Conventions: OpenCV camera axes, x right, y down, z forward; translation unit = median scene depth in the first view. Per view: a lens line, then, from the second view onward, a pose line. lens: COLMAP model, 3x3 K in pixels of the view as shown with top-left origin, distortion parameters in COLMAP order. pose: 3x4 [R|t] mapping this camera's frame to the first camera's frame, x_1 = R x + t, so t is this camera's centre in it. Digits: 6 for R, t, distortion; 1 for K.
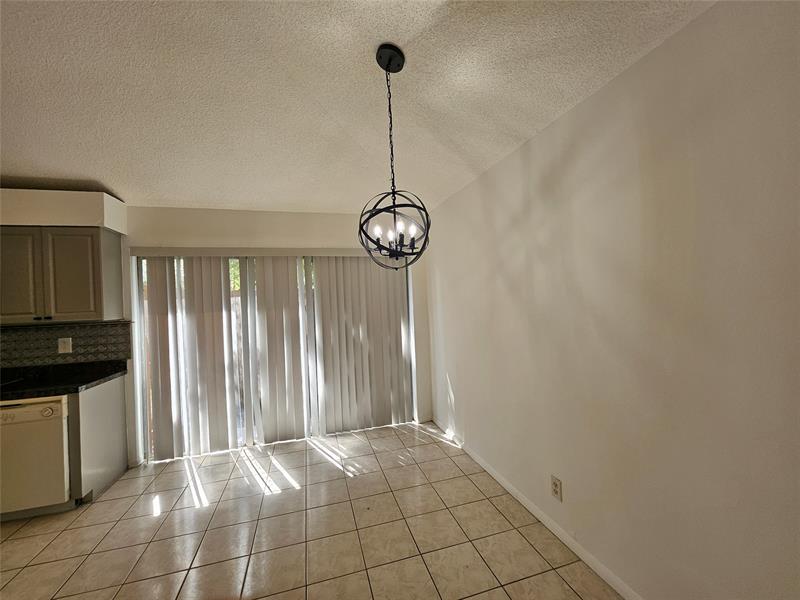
lens RADIAL K [[313.9, 0, 399.1], [0, 313.9, 300.3], [0, 0, 1]] dist [0.001371, -0.002308]
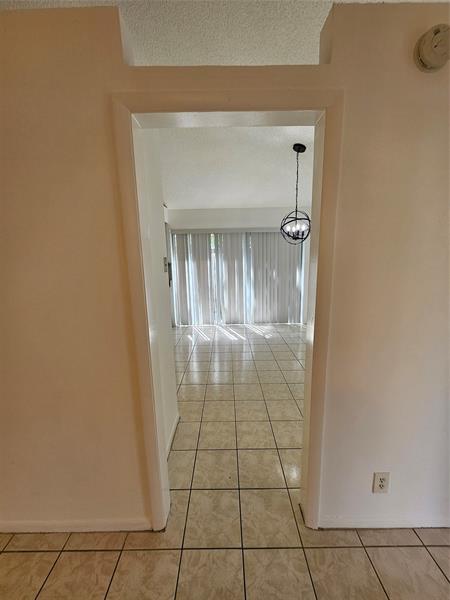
lens RADIAL K [[235.4, 0, 230.7], [0, 235.4, 296.2], [0, 0, 1]] dist [0.001371, -0.002308]
pose [[0.962357, 0.066111, -0.263626, 0.008948], [-0.020066, 0.984600, 0.173665, -0.005087], [0.271047, -0.161838, 0.948863, -0.462631]]
